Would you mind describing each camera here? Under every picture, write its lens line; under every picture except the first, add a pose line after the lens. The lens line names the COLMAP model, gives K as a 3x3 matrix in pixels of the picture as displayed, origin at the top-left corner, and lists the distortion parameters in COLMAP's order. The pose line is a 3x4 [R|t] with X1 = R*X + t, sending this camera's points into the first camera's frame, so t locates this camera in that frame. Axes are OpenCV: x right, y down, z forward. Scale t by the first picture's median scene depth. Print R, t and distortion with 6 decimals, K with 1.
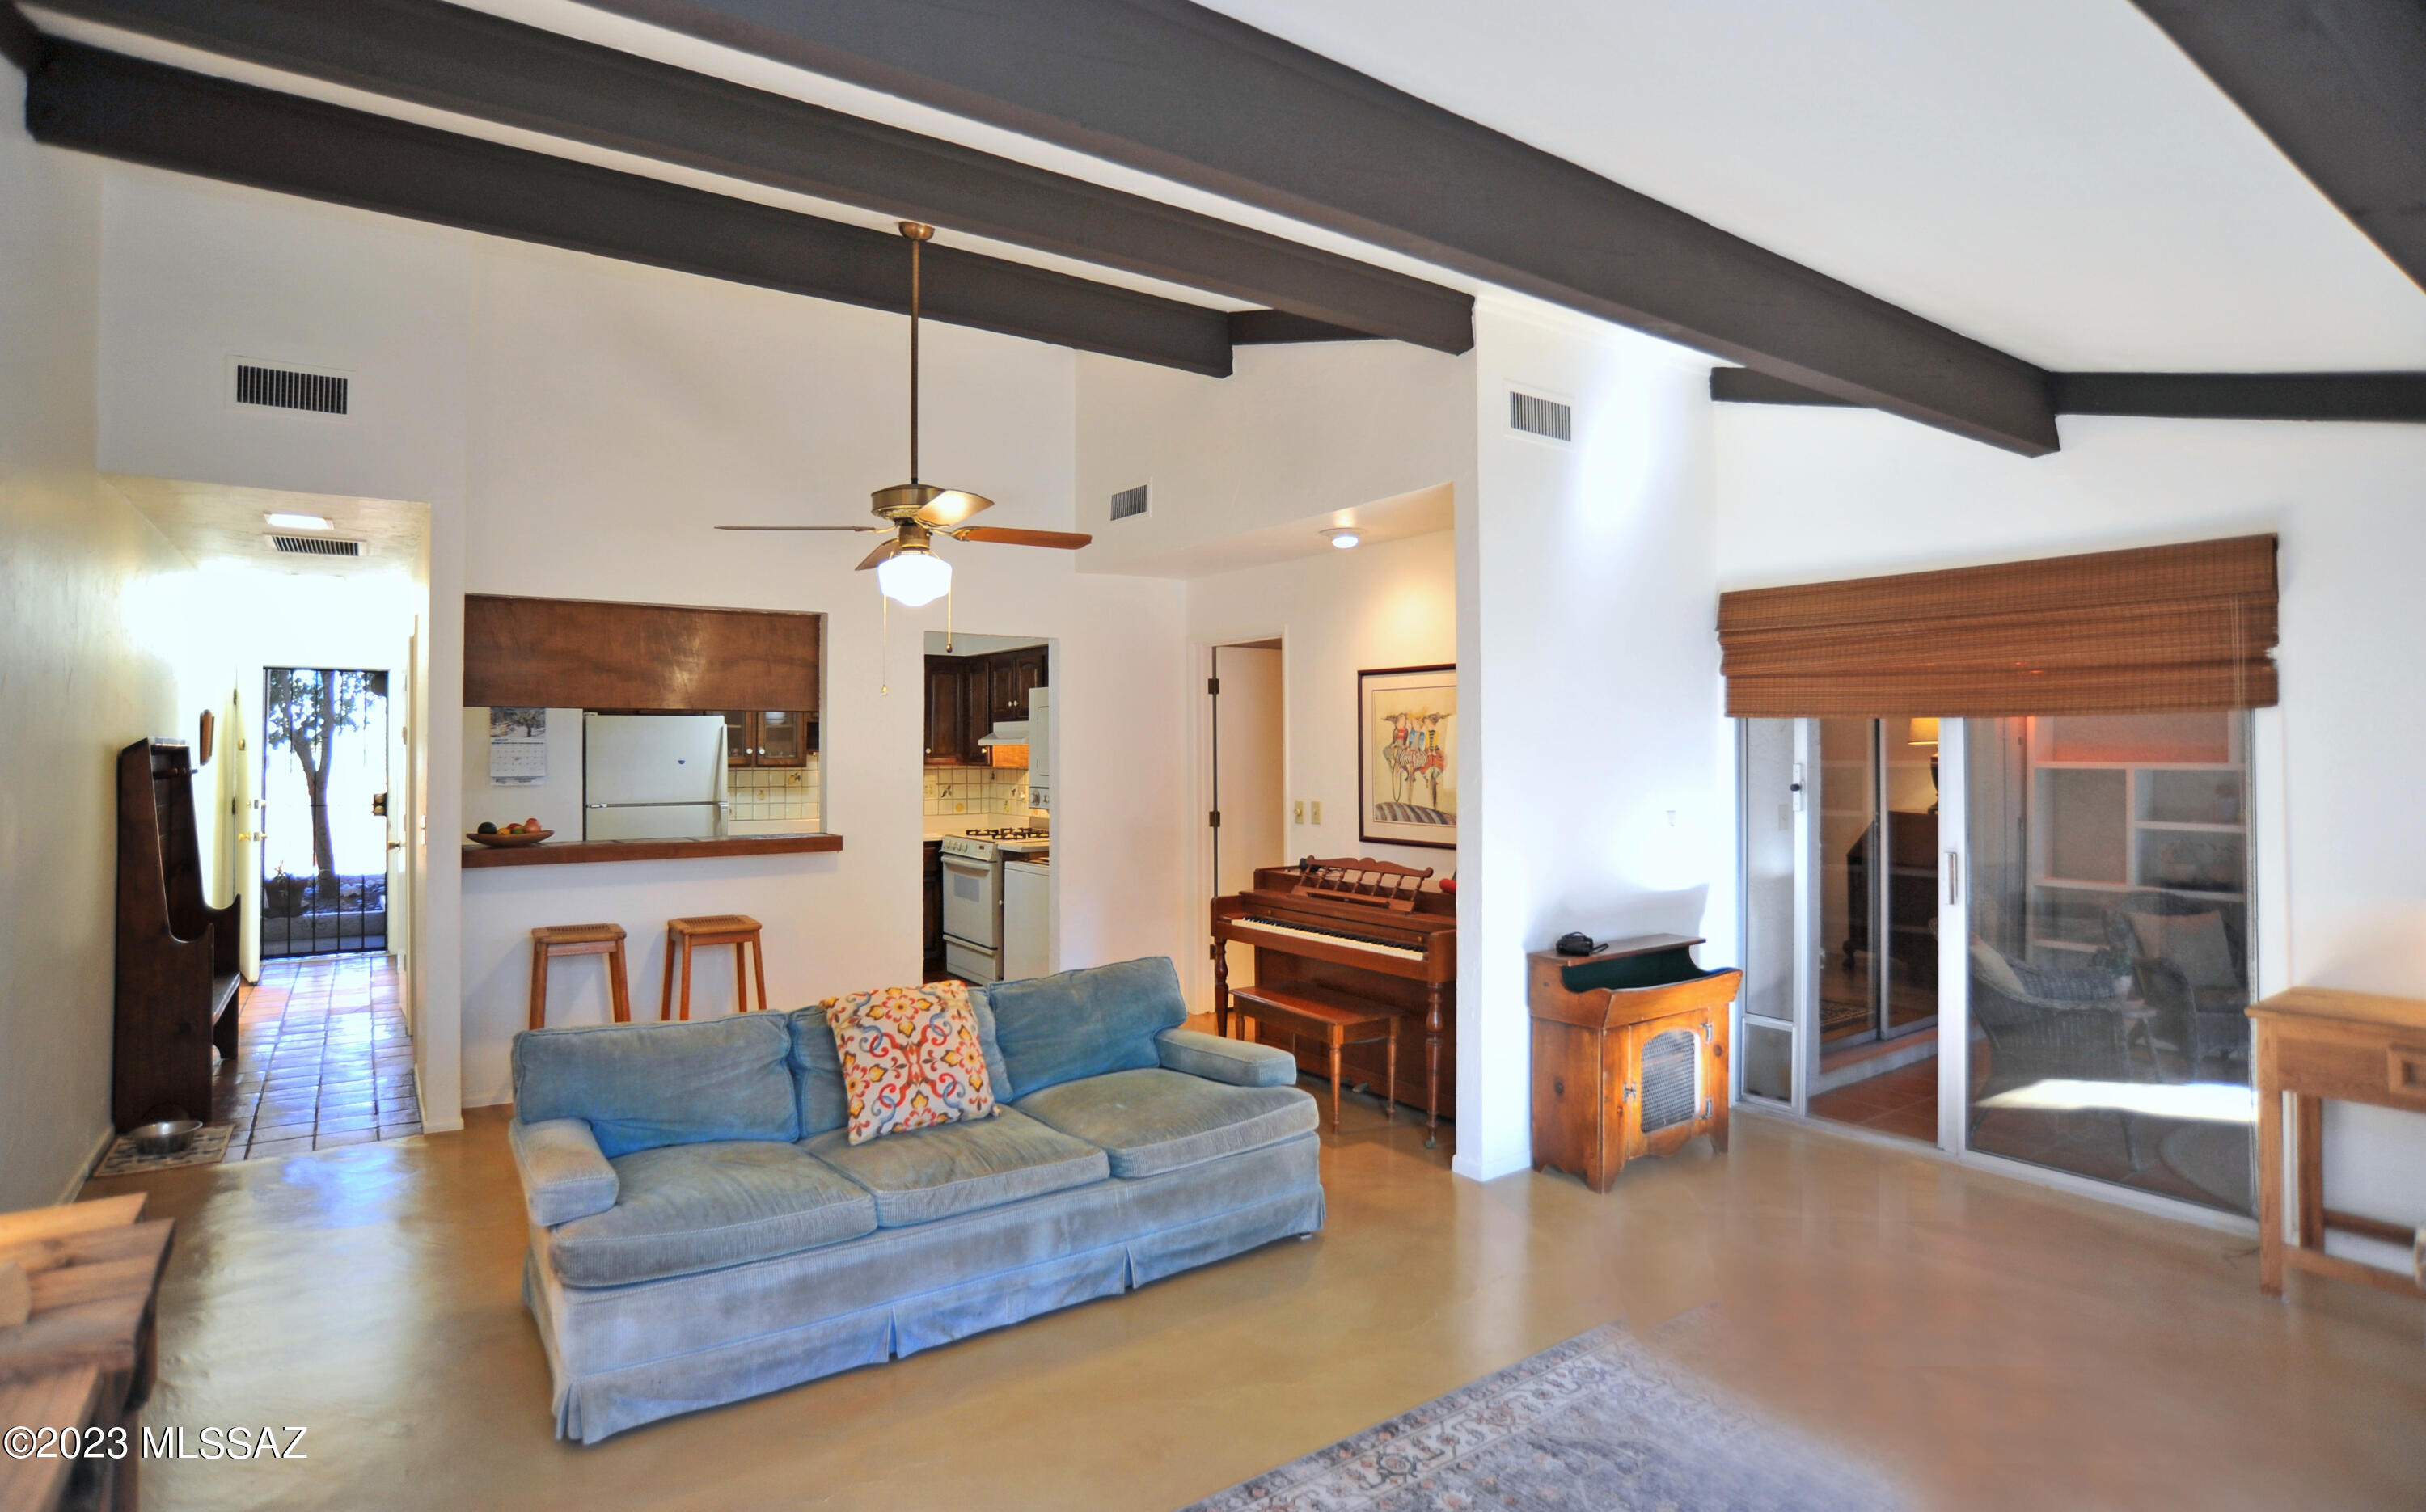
lens RADIAL K [[1272.5, 0, 1213.0], [0, 1272.5, 756.0], [0, 0, 1]] dist [-0.060860, 0.000120]
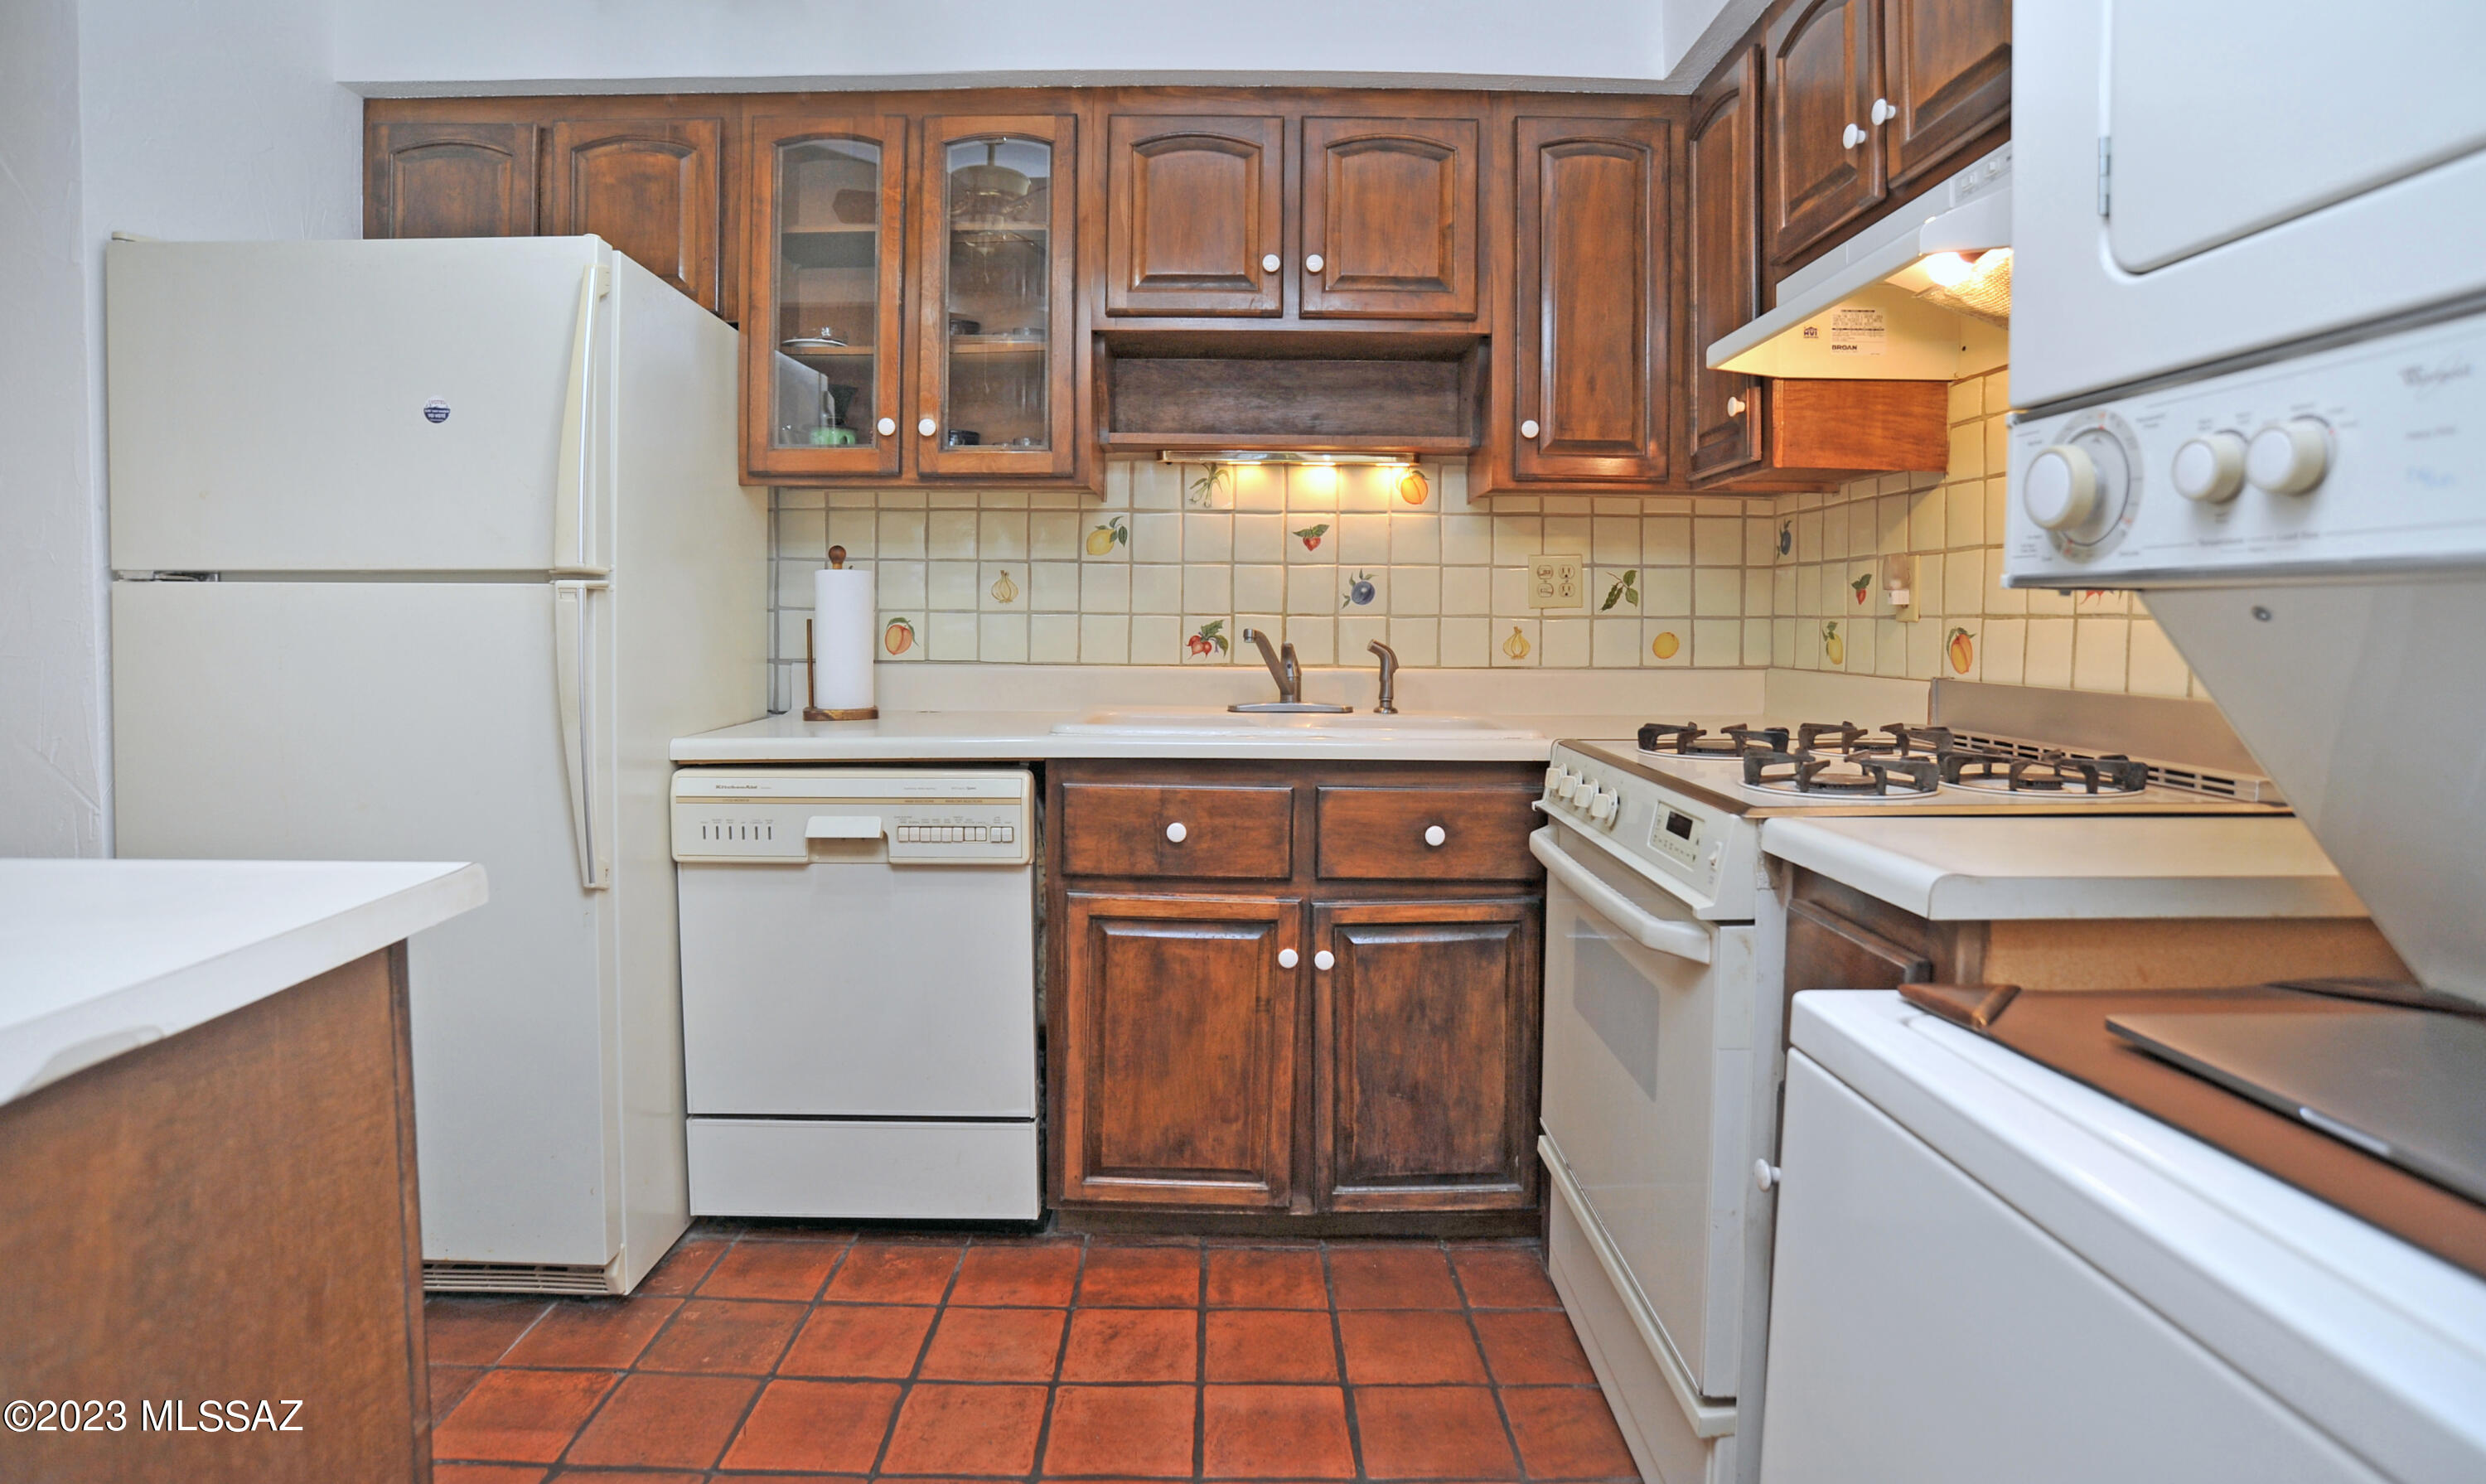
lens RADIAL K [[1311.6, 0, 1244.6], [0, 1311.6, 668.6], [0, 0, 1]] dist [-0.074688, 0.000173]
pose [[0.830135, 0.020977, -0.557167, -0.177152], [-0.005986, 0.999570, 0.028715, 0.060412], [0.557530, -0.020502, 0.829904, 1.100503]]
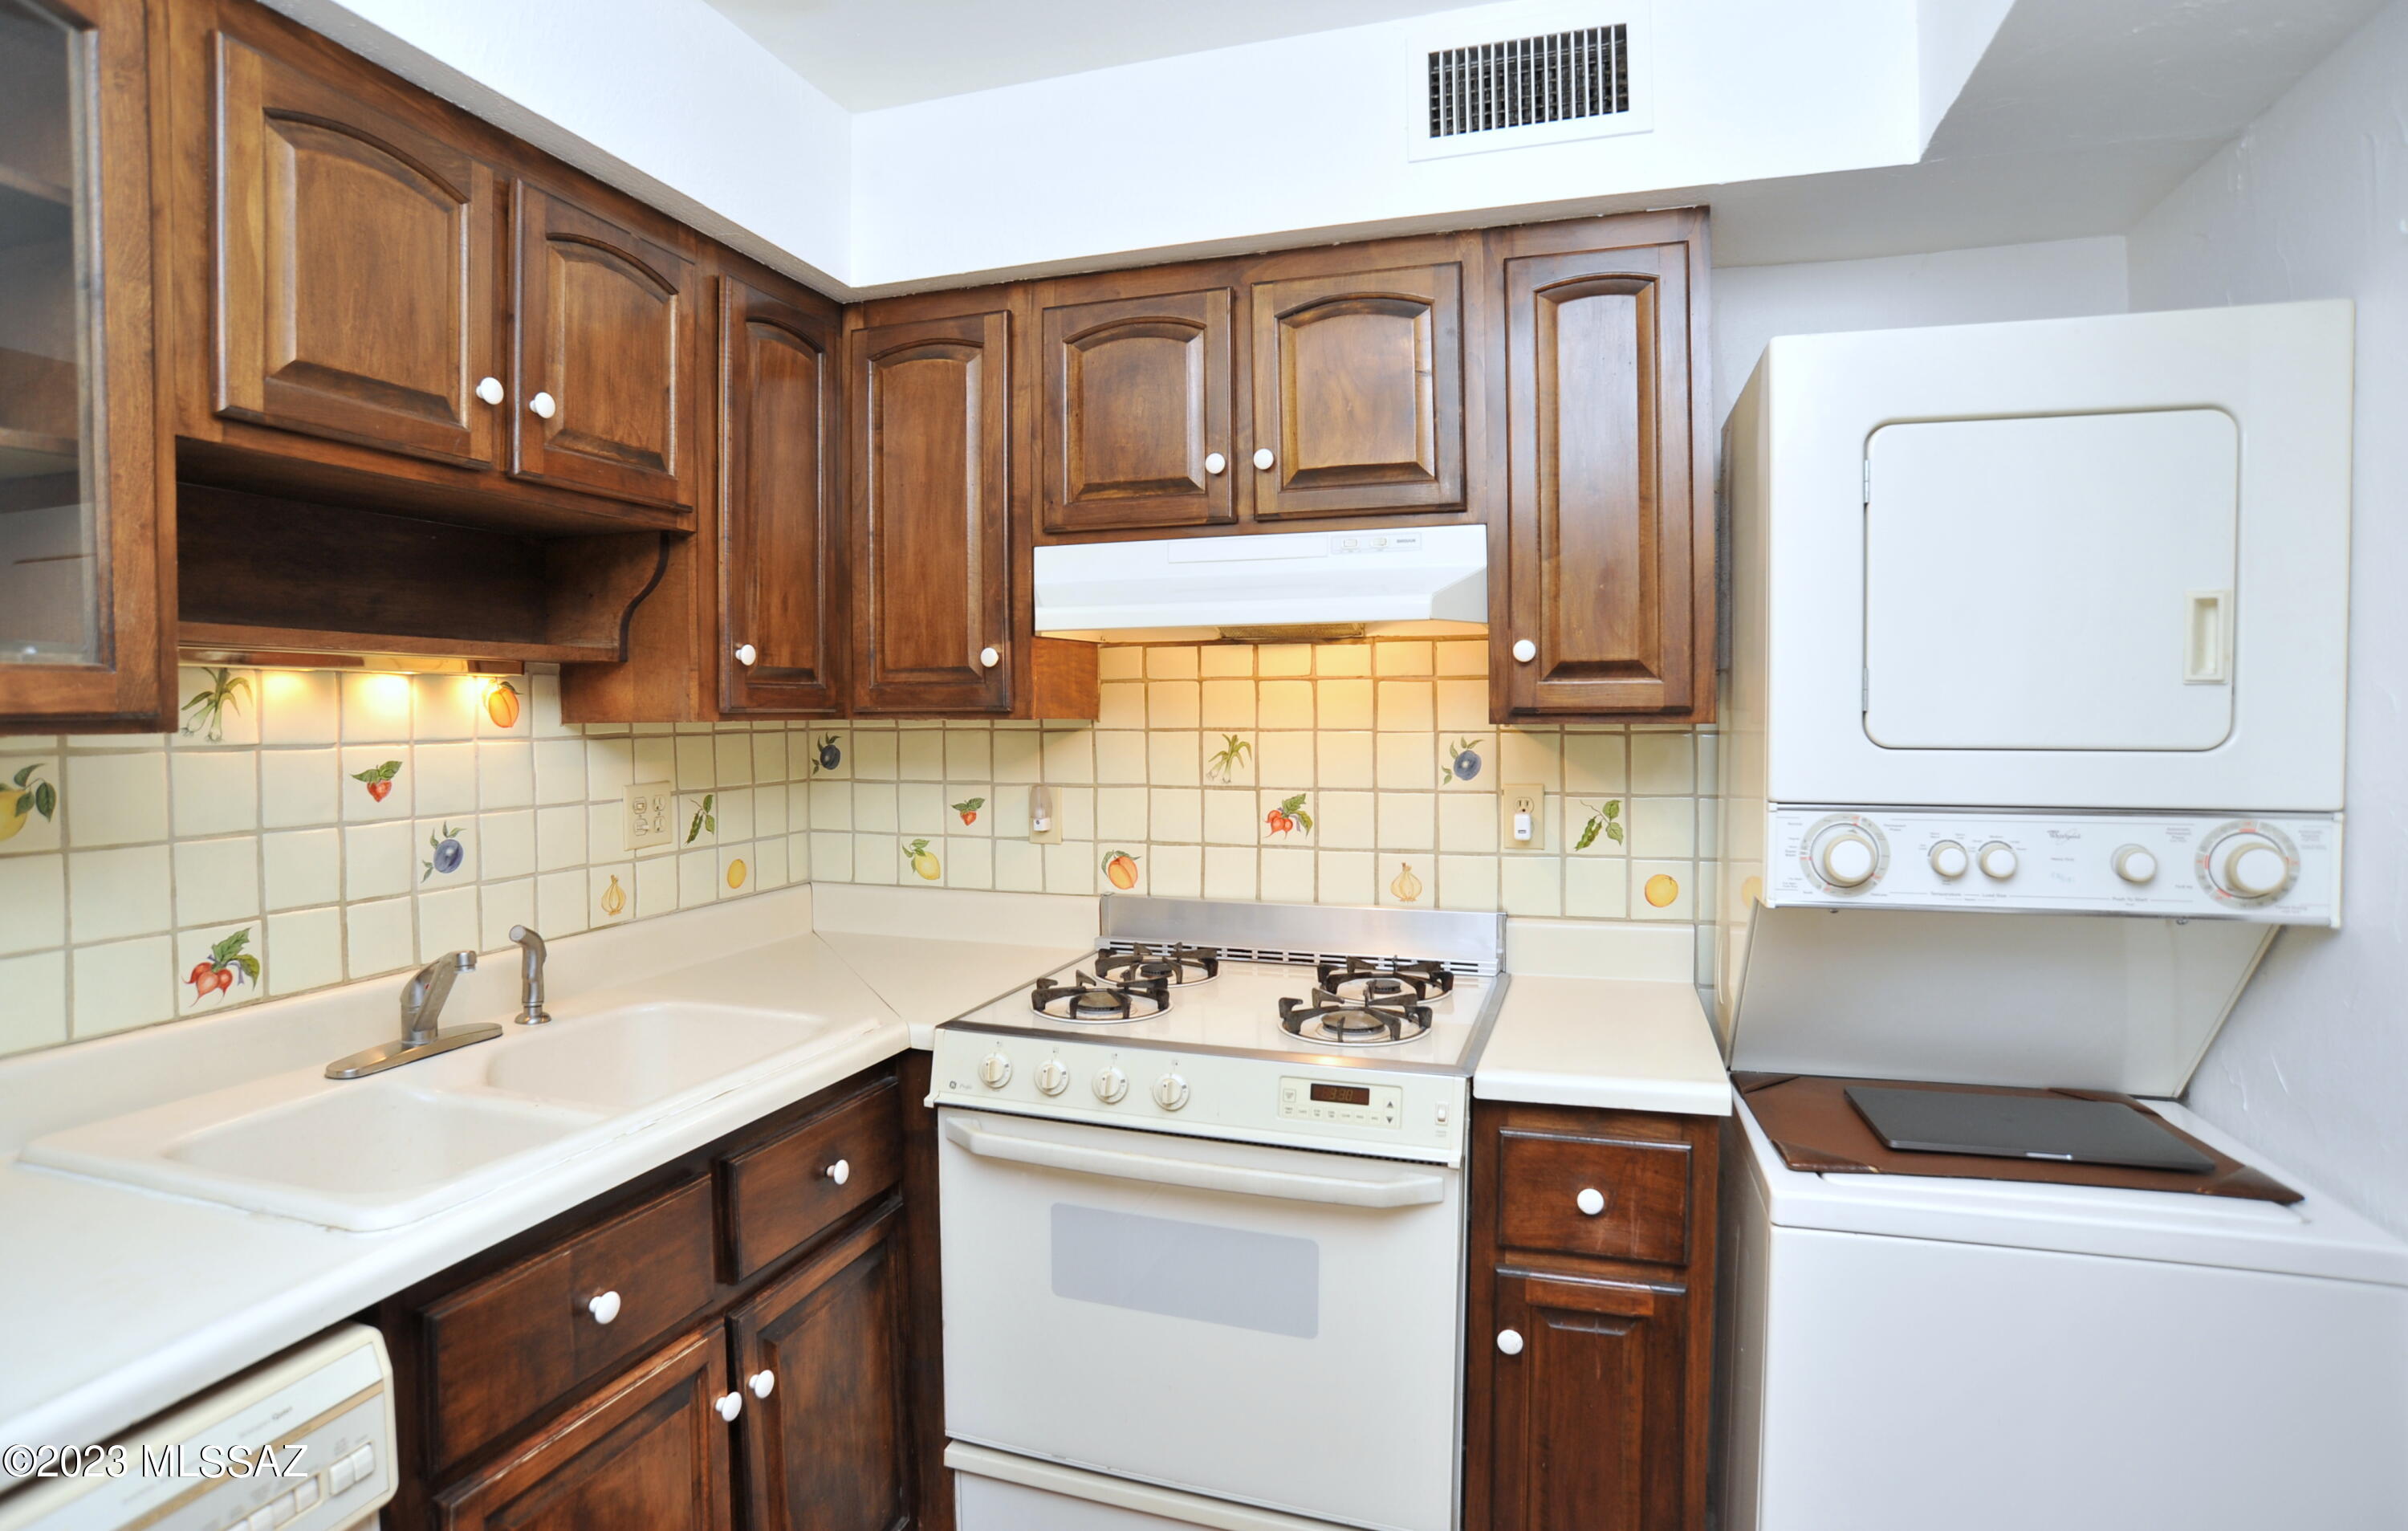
lens RADIAL K [[1232.6, 0, 1204.0], [0, 1232.6, 765.5], [0, 0, 1]] dist [-0.074588, 0.026327]
pose [[0.796720, -0.031789, 0.603511, -0.438943], [0.008075, 0.999086, 0.041965, 0.011841], [-0.604294, -0.028561, 0.796249, 1.161921]]
